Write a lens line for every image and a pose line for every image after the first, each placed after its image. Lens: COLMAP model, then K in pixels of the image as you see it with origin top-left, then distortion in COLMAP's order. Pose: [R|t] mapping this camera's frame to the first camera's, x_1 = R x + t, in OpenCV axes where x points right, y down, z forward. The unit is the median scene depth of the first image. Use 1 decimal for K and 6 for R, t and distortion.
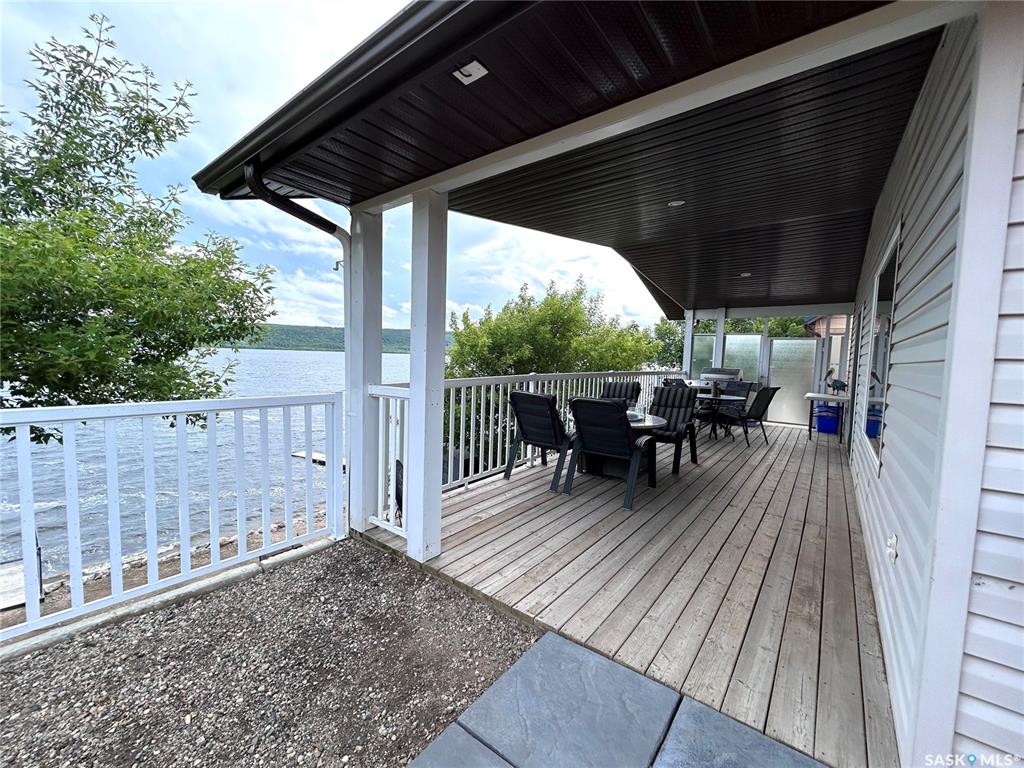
lens RADIAL K [[412.2, 0, 511.9], [0, 412.2, 391.4], [0, 0, 1]] dist [0.007847, -0.000734]
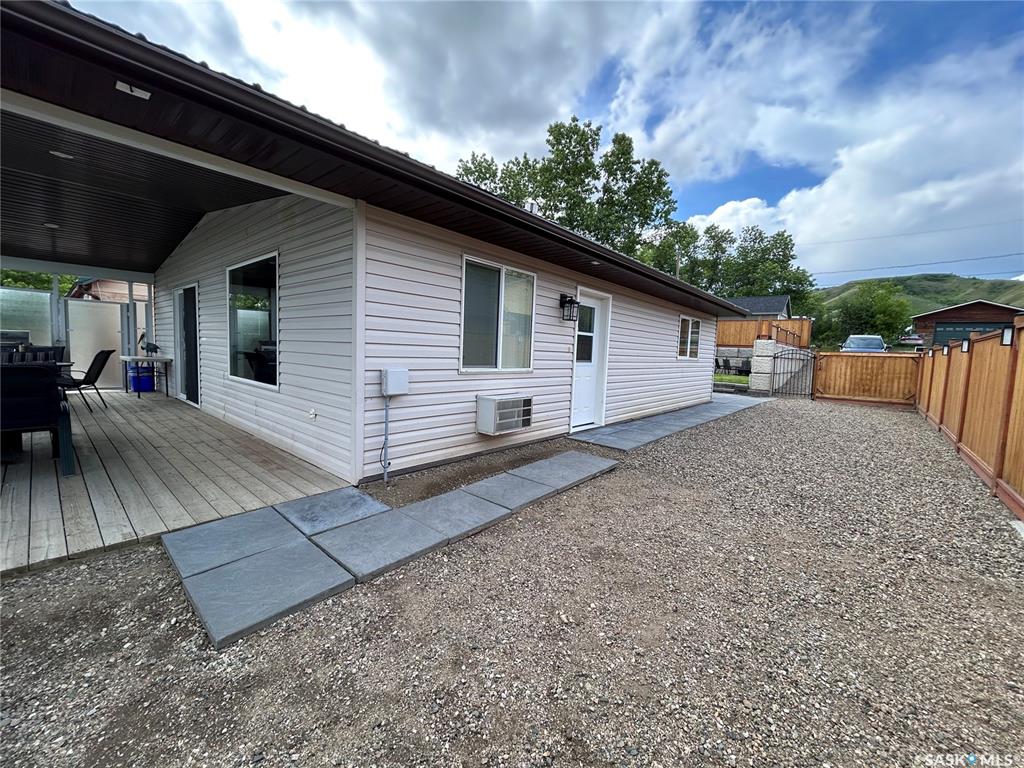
lens RADIAL K [[412.2, 0, 513.6], [0, 412.2, 381.0], [0, 0, 1]] dist [0.007847, -0.000734]
pose [[0.056553, -0.106895, 0.992661, -0.831293], [0.049103, 0.993347, 0.104171, 0.021080], [-0.997191, 0.042851, 0.061426, -0.140272]]
